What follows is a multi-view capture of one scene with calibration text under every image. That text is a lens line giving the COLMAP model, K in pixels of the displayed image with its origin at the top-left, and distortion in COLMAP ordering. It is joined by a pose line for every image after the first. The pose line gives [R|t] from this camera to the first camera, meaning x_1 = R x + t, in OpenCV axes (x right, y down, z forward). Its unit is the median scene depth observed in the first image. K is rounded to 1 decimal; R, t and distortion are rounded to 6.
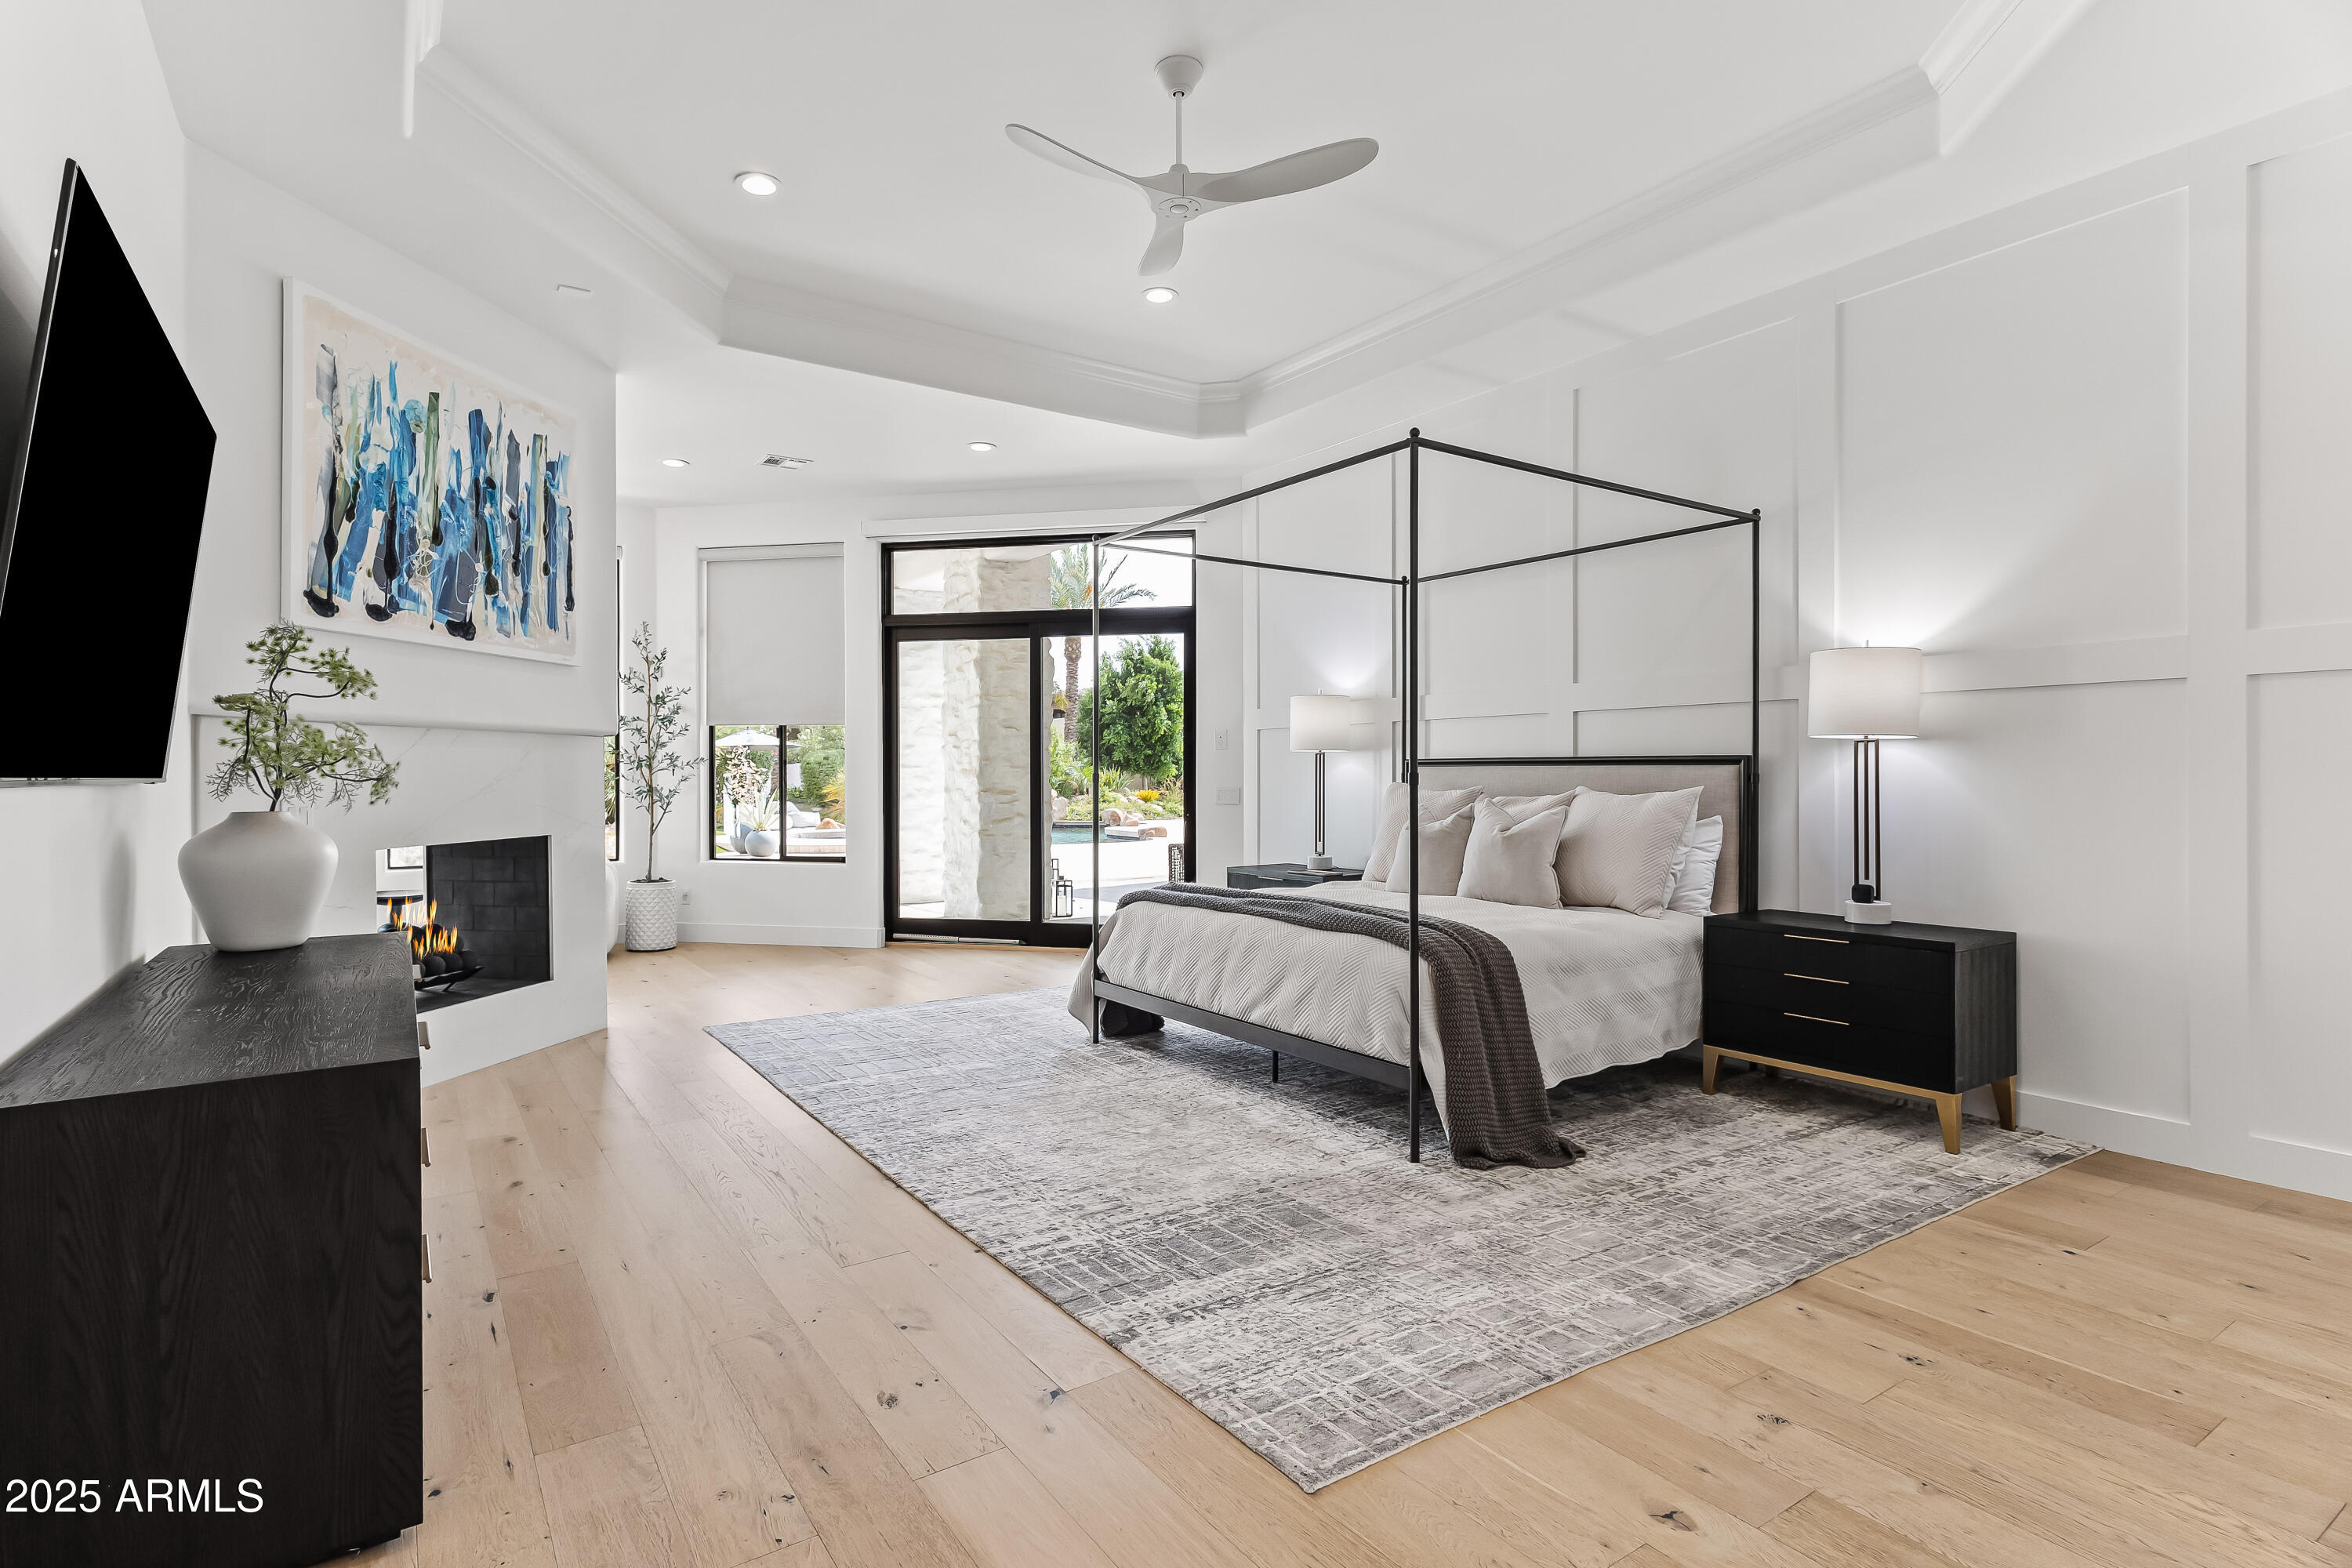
lens RADIAL K [[1127.5, 0, 1150.7], [0, 1127.5, 788.7], [0, 0, 1]] dist [0.009040, -0.000018]
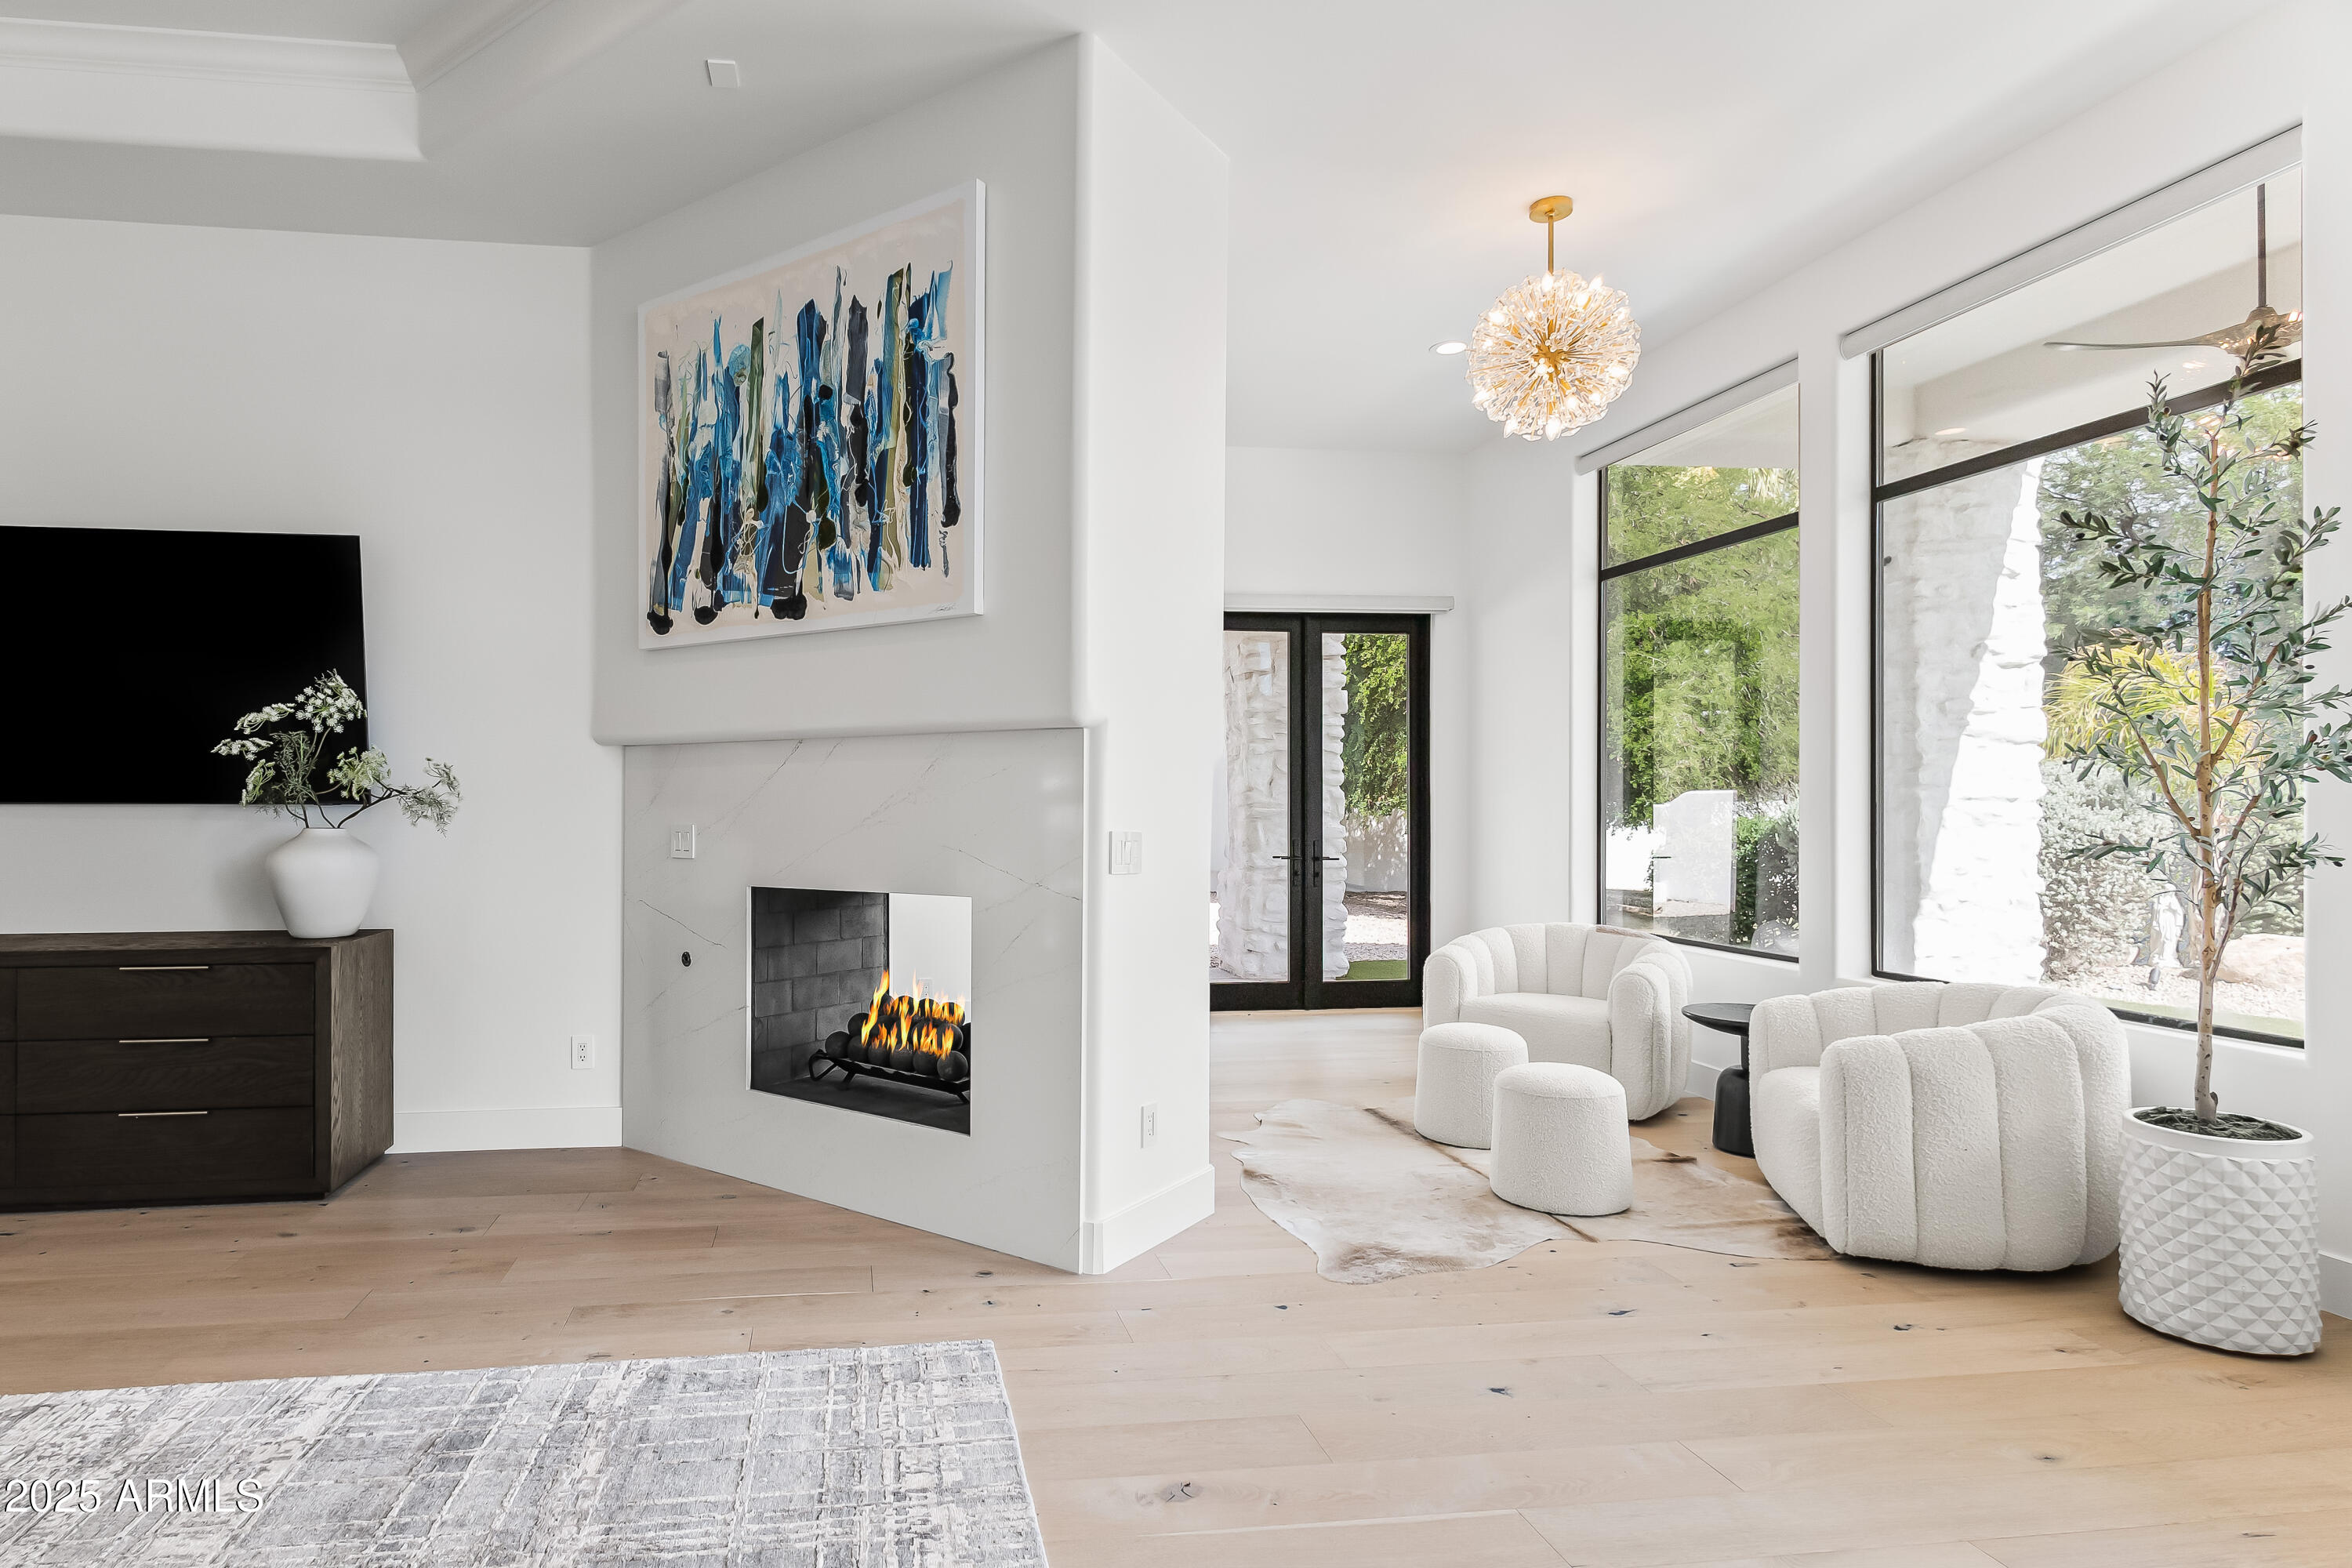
lens RADIAL K [[1127.5, 0, 1150.7], [0, 1127.5, 788.7], [0, 0, 1]] dist [0.009040, -0.000018]
pose [[0.972321, -0.011003, -0.233389, -0.181943], [0.008111, 0.999878, -0.013344, -0.005023], [0.233508, 0.011081, 0.972292, 0.294986]]
